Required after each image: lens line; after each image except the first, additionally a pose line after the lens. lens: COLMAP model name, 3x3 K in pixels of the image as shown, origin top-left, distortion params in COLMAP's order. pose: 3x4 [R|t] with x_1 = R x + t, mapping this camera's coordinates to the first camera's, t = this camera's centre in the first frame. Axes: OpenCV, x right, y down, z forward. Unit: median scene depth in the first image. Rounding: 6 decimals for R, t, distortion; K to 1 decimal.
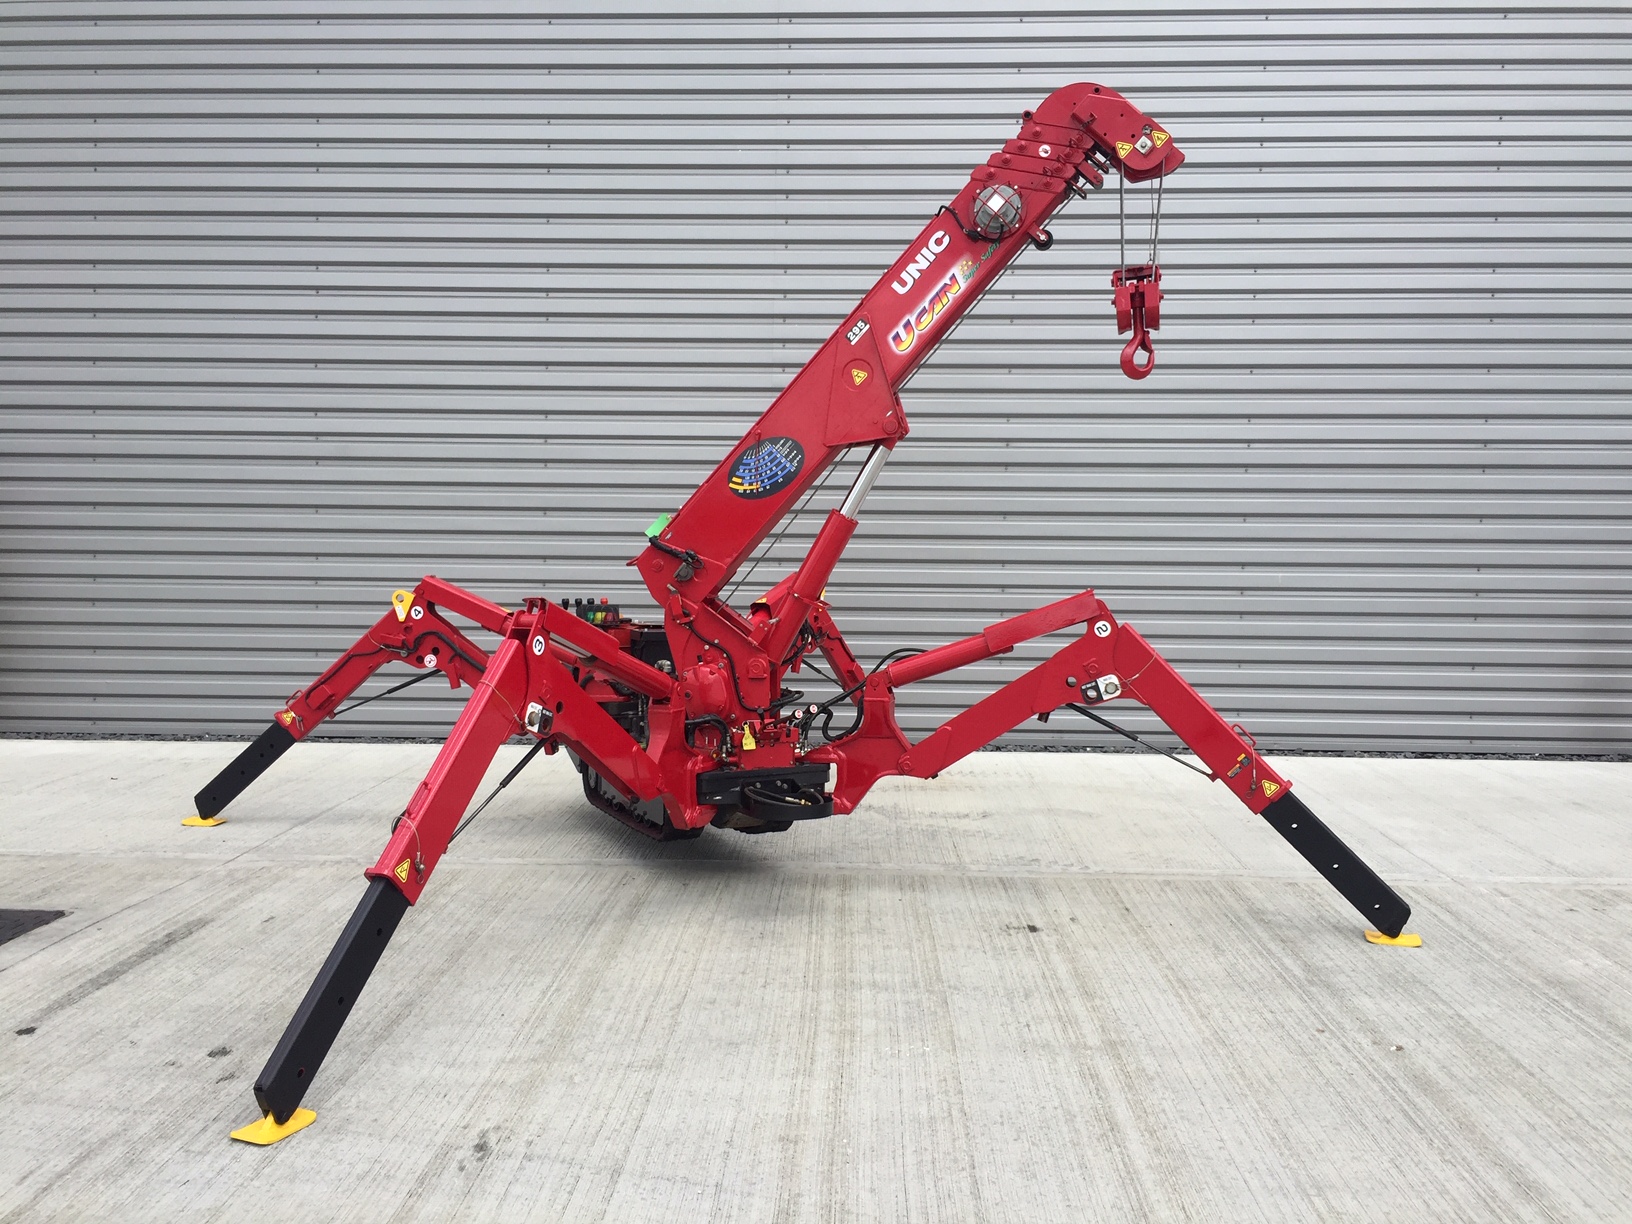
lens RADIAL K [[1449.6, 0, 816.0], [0, 1449.6, 612.0], [0, 0, 1]] dist [0.100483, -0.110240]
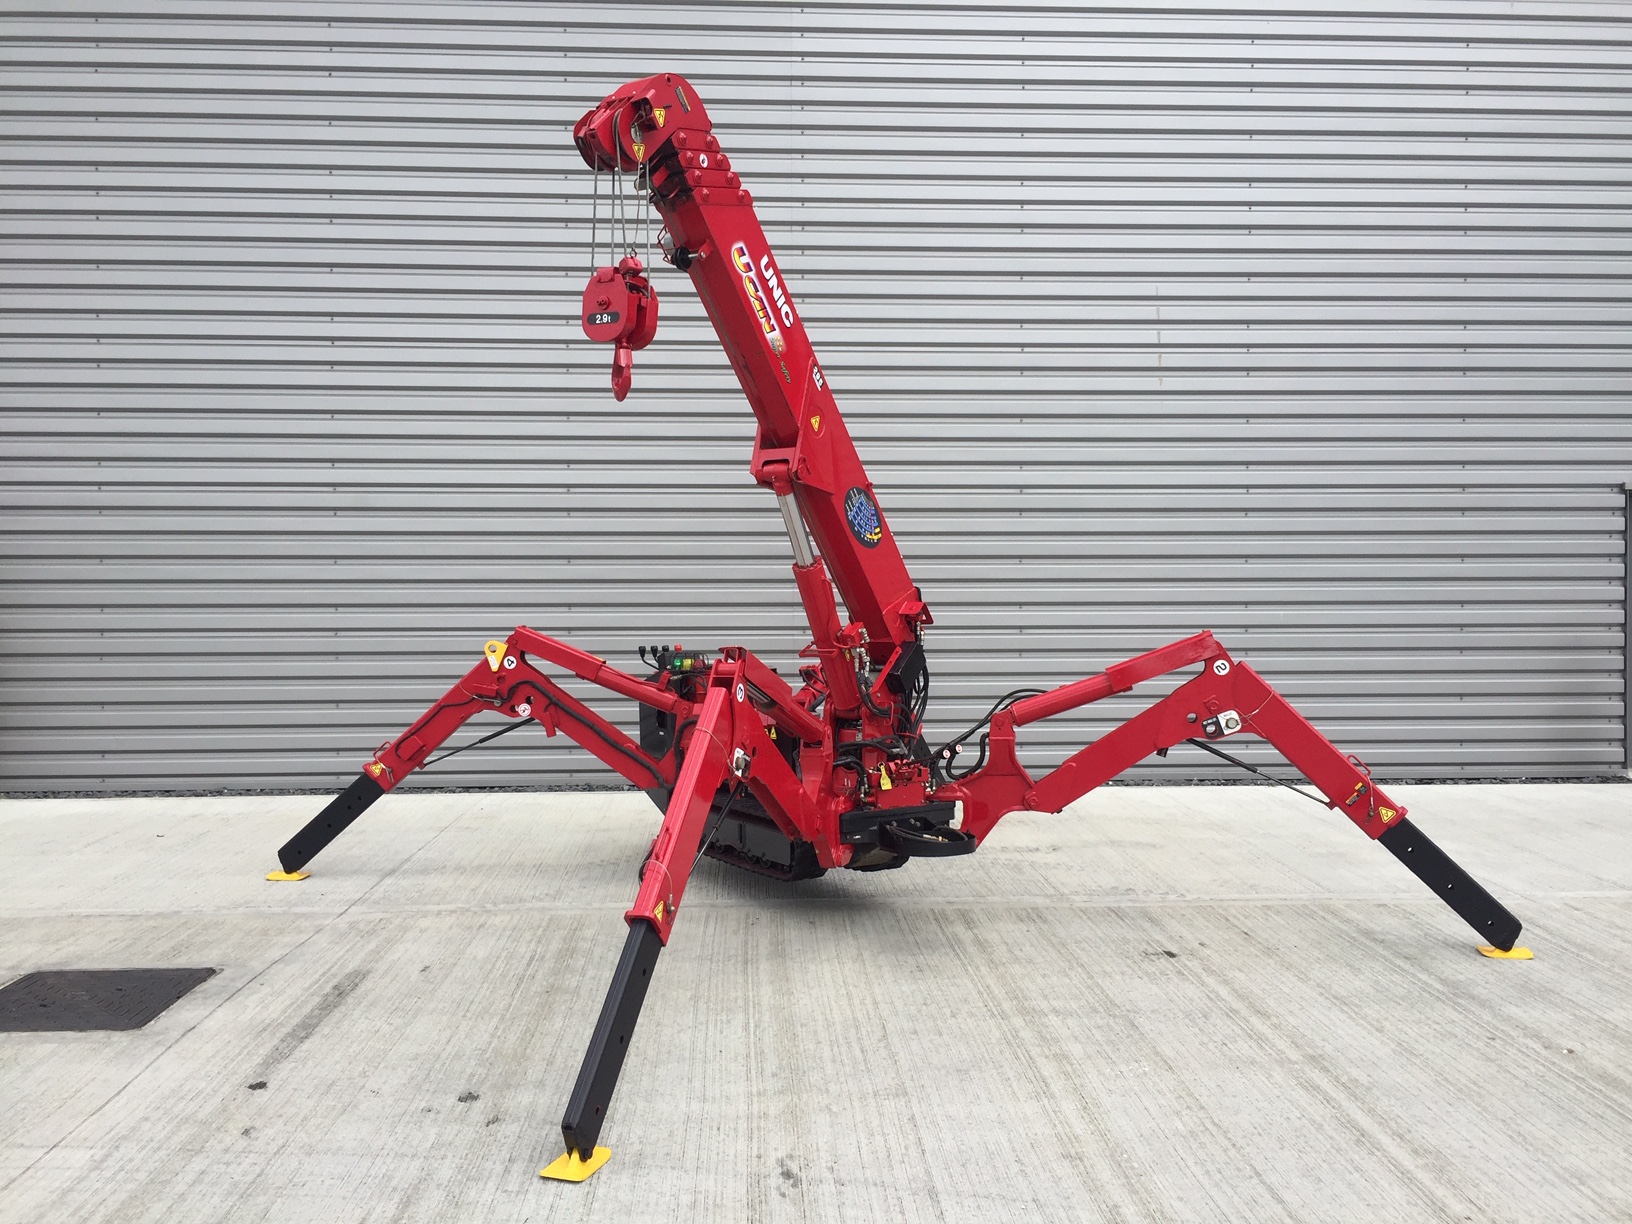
lens RADIAL K [[1449.6, 0, 816.0], [0, 1449.6, 612.0], [0, 0, 1]] dist [0.100483, -0.110240]
pose [[0.995868, -0.013123, 0.089857, -0.196933], [0.015607, 0.999514, -0.026993, -0.004886], [-0.089459, 0.028284, 0.995589, -0.034071]]
